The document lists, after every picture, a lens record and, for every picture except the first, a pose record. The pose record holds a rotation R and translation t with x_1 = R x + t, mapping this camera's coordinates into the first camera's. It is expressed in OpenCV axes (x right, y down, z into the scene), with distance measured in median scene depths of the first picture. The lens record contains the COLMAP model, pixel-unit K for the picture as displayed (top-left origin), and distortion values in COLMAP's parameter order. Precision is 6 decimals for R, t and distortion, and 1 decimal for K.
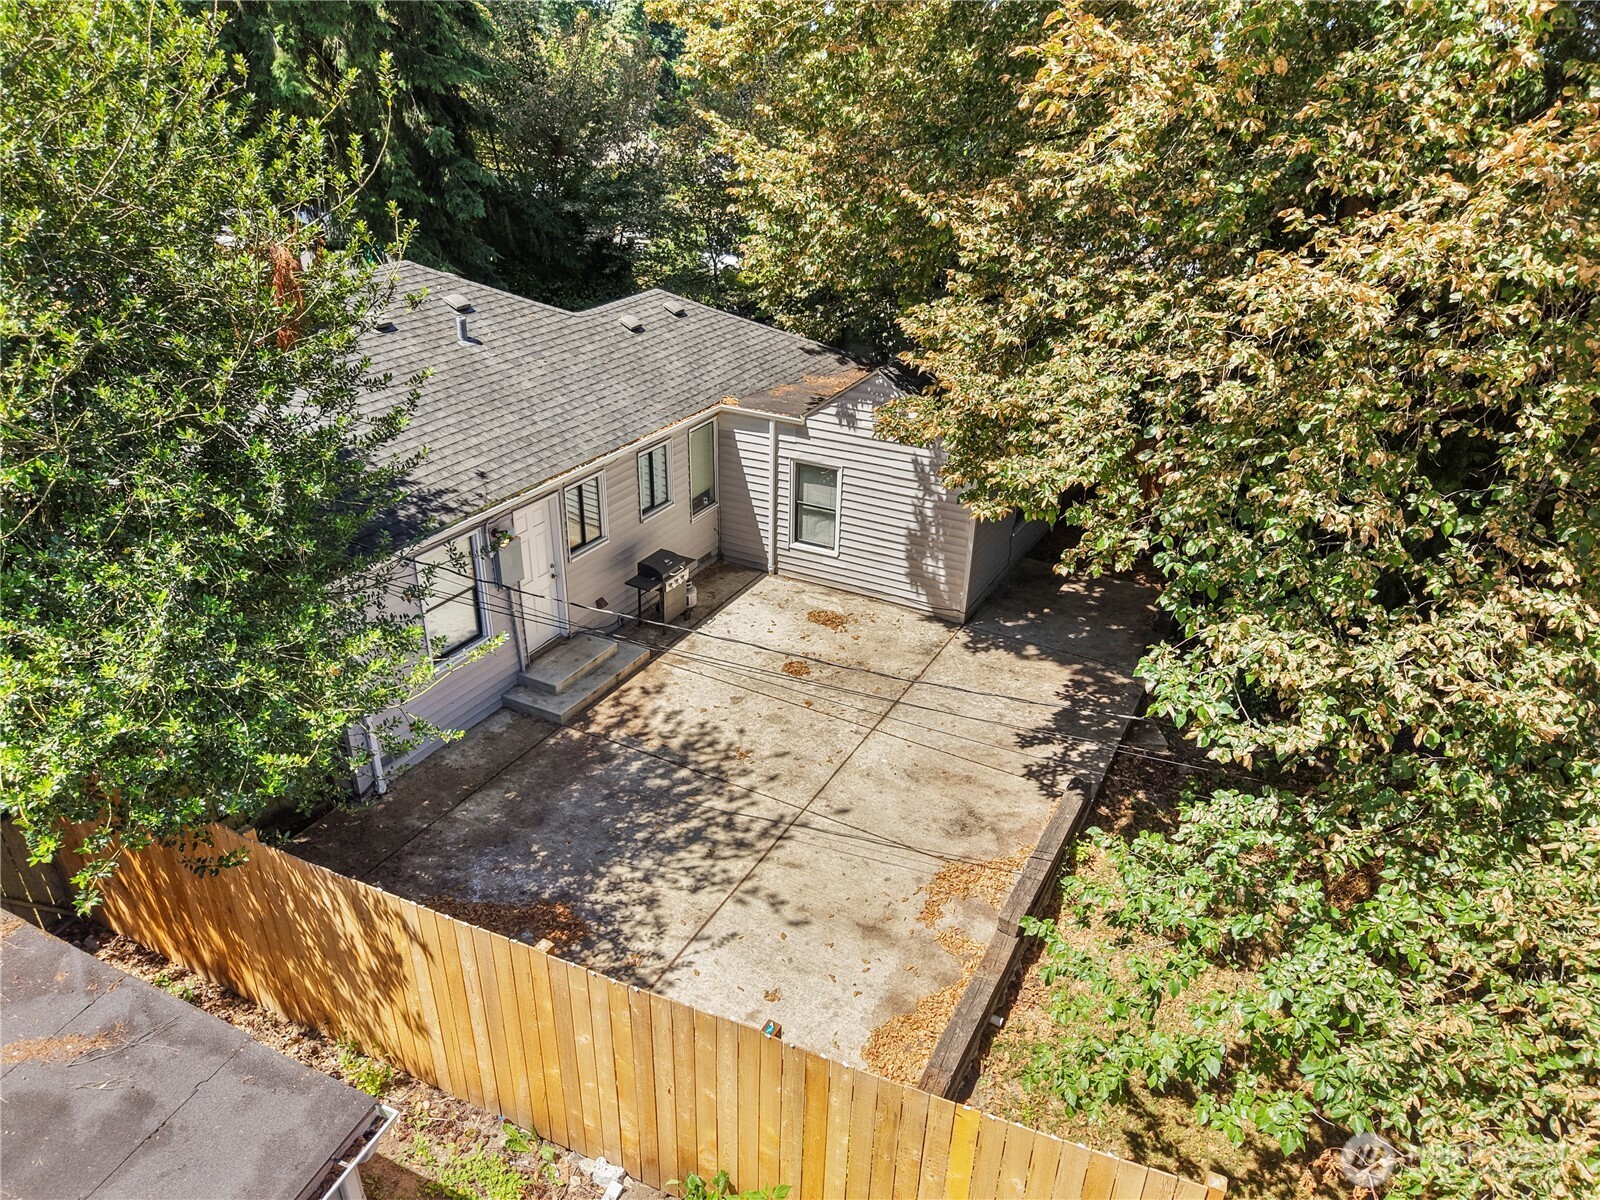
lens RADIAL K [[1077.6, 0, 800.9], [0, 1077.6, 594.1], [0, 0, 1]] dist [0.041052, -0.007432]
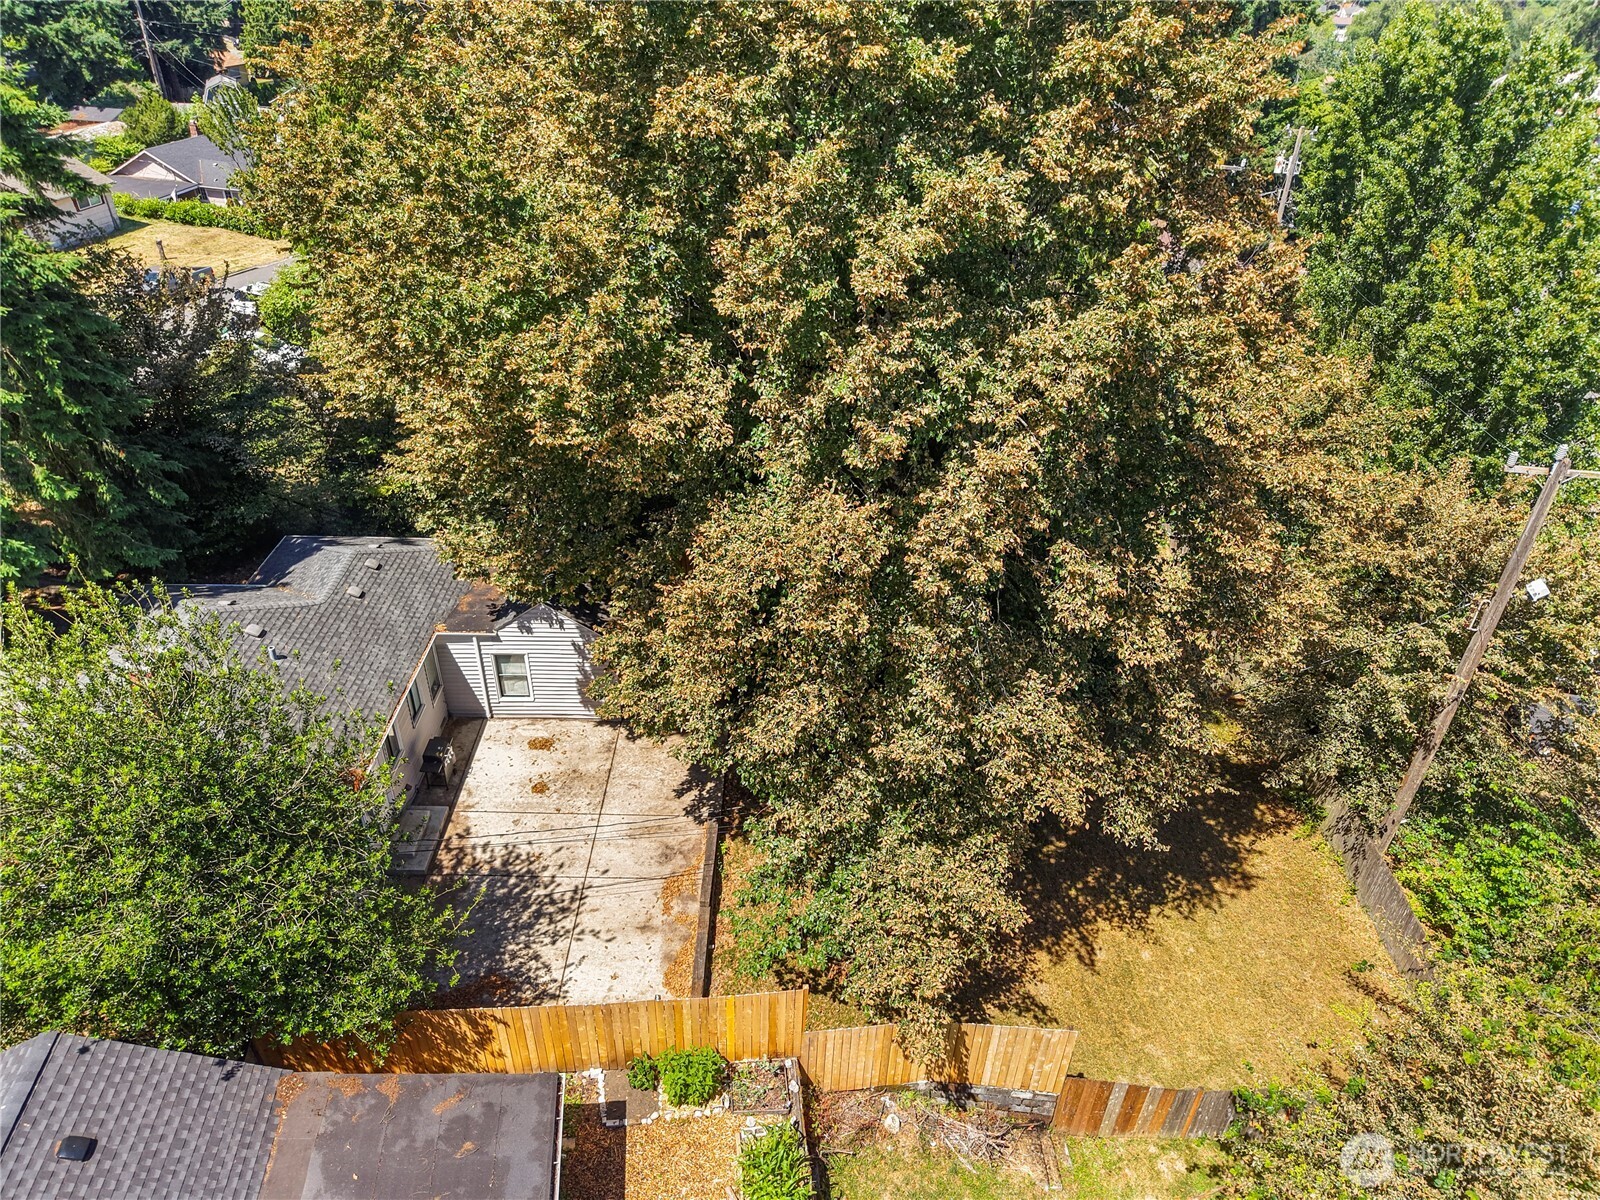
lens RADIAL K [[1077.6, 0, 808.8], [0, 1077.6, 601.9], [0, 0, 1]] dist [0.041052, -0.007432]
pose [[0.884074, -0.257415, 0.390064, -0.248555], [0.200789, 0.962890, 0.180353, -0.495635], [-0.422014, -0.081125, 0.902952, -0.791452]]
